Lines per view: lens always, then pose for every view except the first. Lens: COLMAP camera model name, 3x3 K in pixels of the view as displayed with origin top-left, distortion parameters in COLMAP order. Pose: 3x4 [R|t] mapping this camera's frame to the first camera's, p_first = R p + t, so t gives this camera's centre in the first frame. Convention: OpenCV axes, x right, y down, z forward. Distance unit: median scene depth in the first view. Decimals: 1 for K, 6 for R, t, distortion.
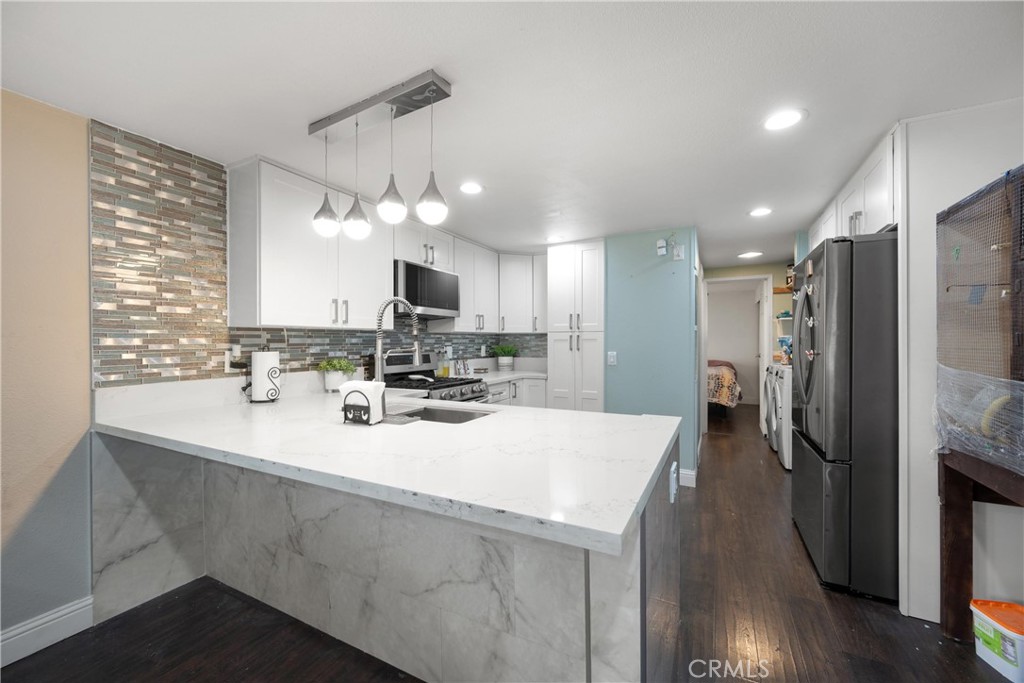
lens RADIAL K [[403.0, 0, 515.1], [0, 403.0, 346.7], [0, 0, 1]] dist [0.000097, -0.000015]
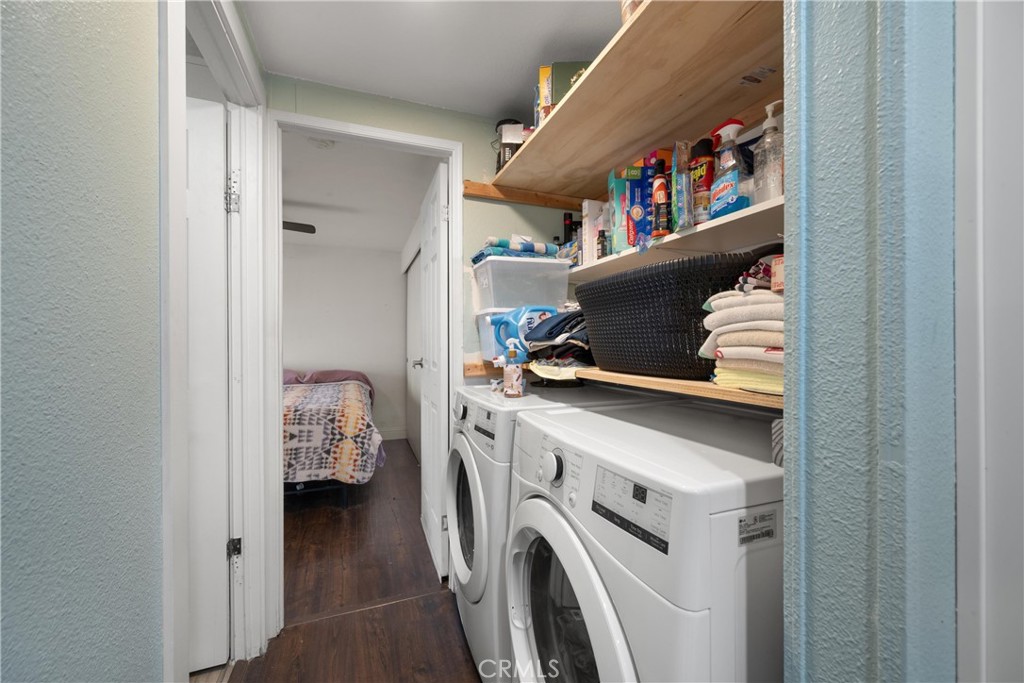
lens RADIAL K [[403.0, 0, 514.2], [0, 403.0, 341.0], [0, 0, 1]] dist [0.000097, -0.000015]
pose [[0.668964, 0.003824, 0.743285, 0.399705], [0.009036, 0.999871, -0.013277, 0.005239], [-0.743240, 0.015598, 0.668843, 0.724324]]
